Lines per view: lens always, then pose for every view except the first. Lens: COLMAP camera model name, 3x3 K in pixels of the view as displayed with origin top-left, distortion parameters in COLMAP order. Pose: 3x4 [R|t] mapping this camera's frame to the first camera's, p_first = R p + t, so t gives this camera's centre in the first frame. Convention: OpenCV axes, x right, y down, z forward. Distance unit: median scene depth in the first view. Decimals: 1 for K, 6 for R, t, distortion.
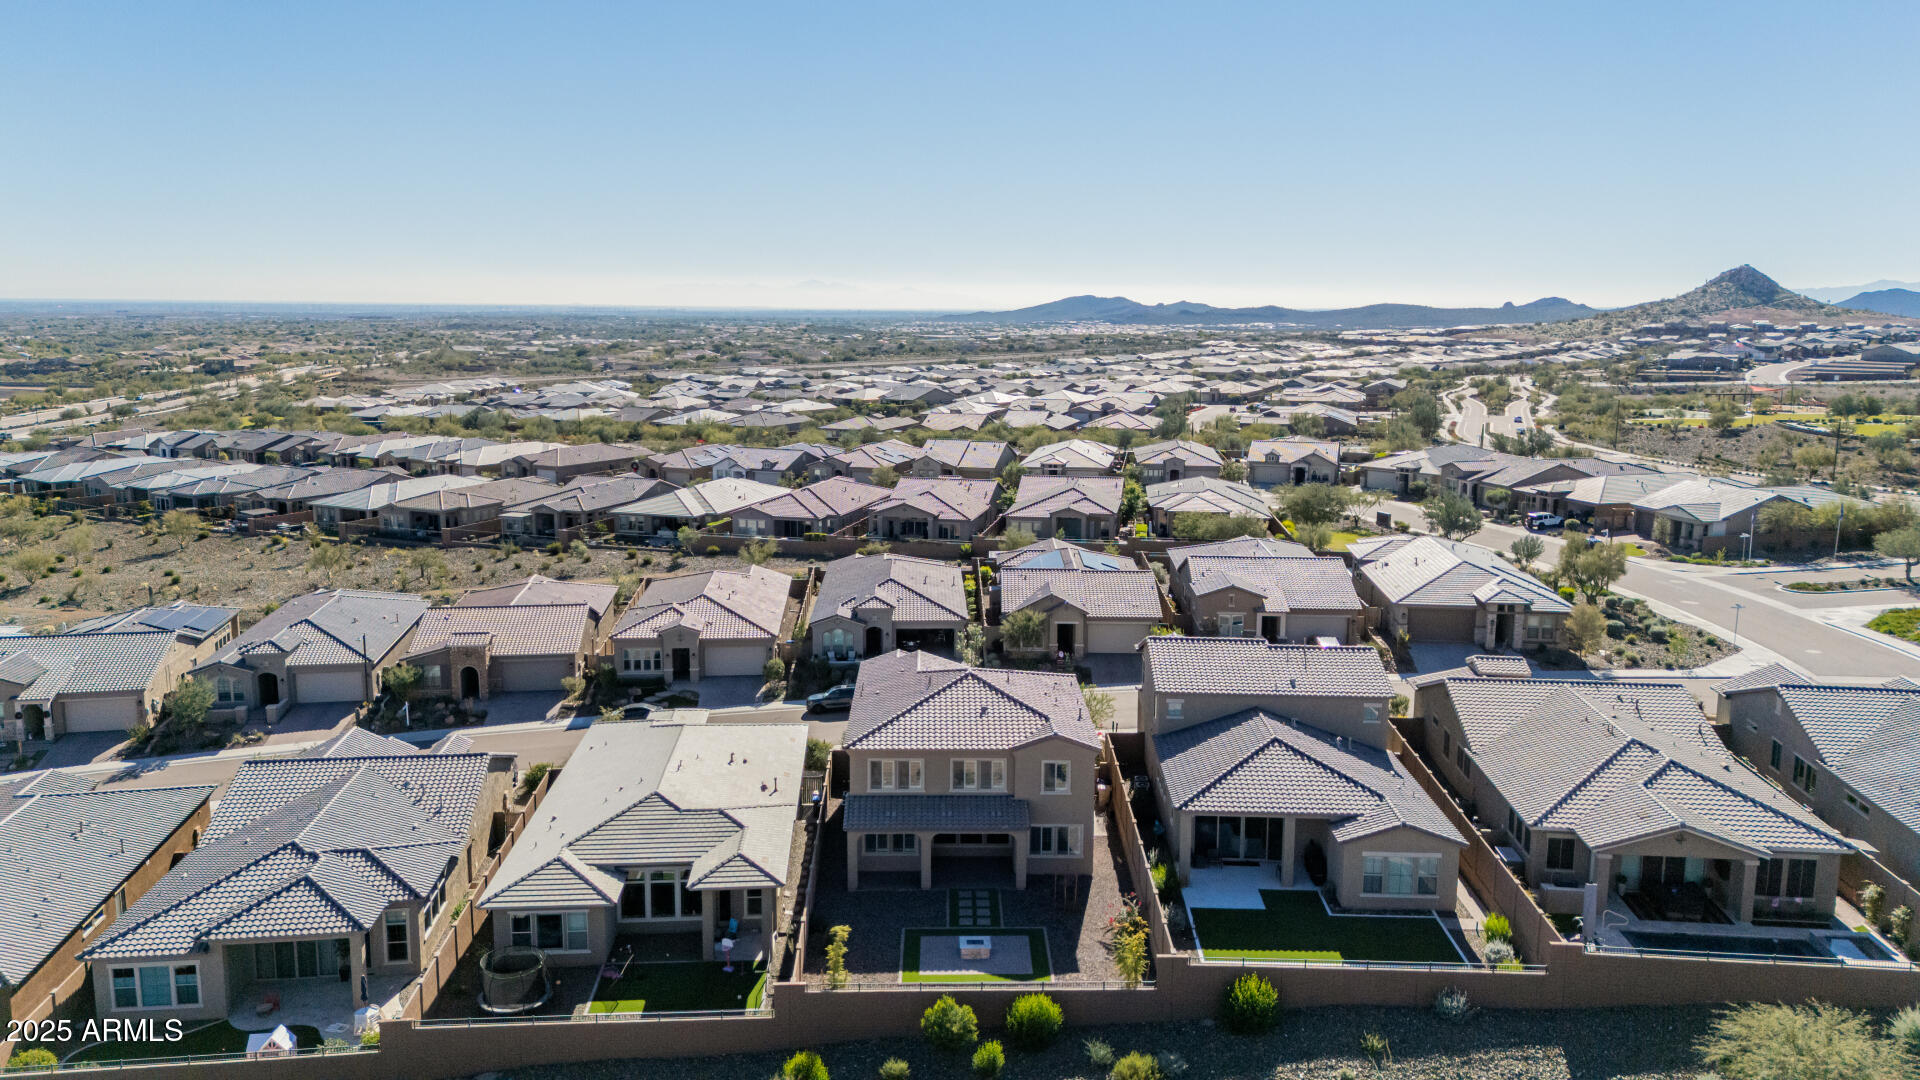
lens RADIAL K [[1402.7, 0, 960.0], [0, 1402.7, 528.5], [0, 0, 1]] dist [0.076046, -0.058153]
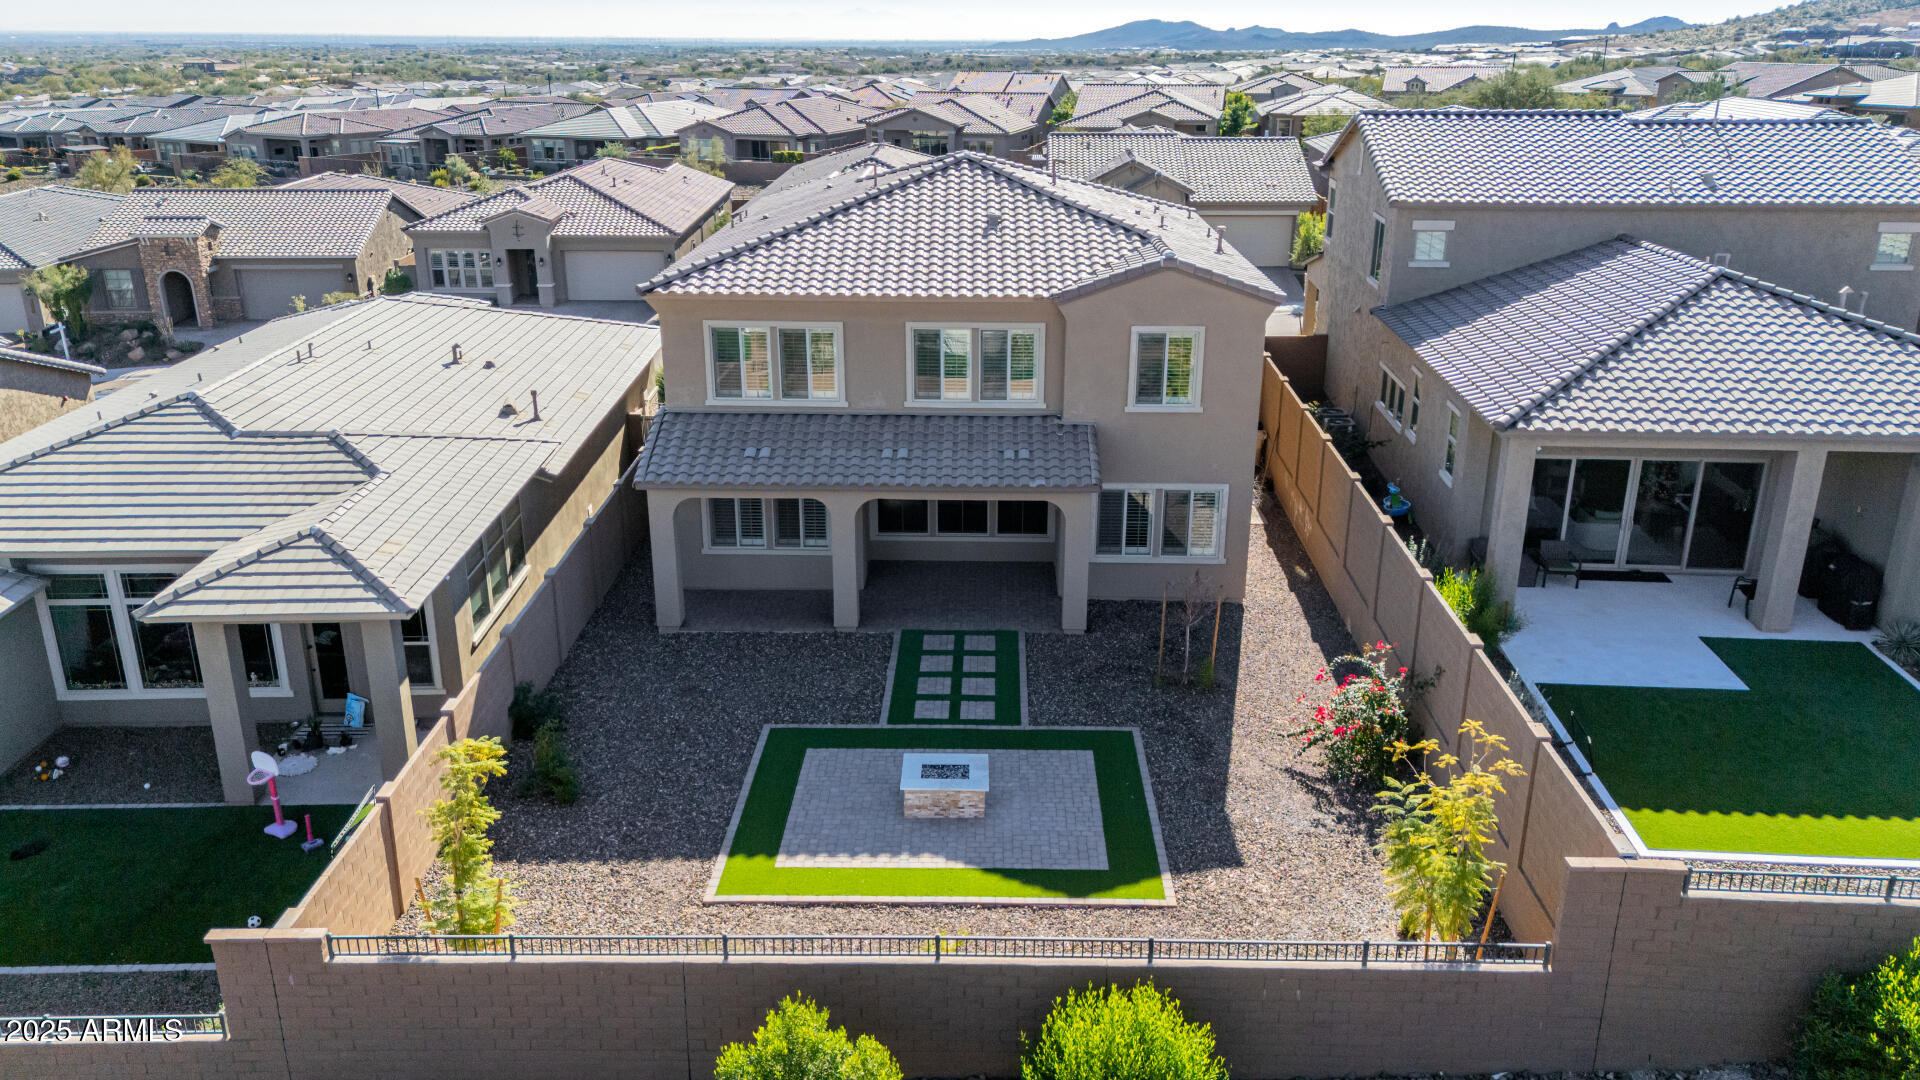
lens RADIAL K [[1418.0, 0, 960.0], [0, 1418.0, 540.0], [0, 0, 1]] dist [0.064331, -0.051445]
pose [[0.999335, 0.008969, -0.035337, 0.020624], [-0.002459, 0.983645, 0.180101, 0.130946], [0.036375, -0.179895, 0.983013, 0.504601]]
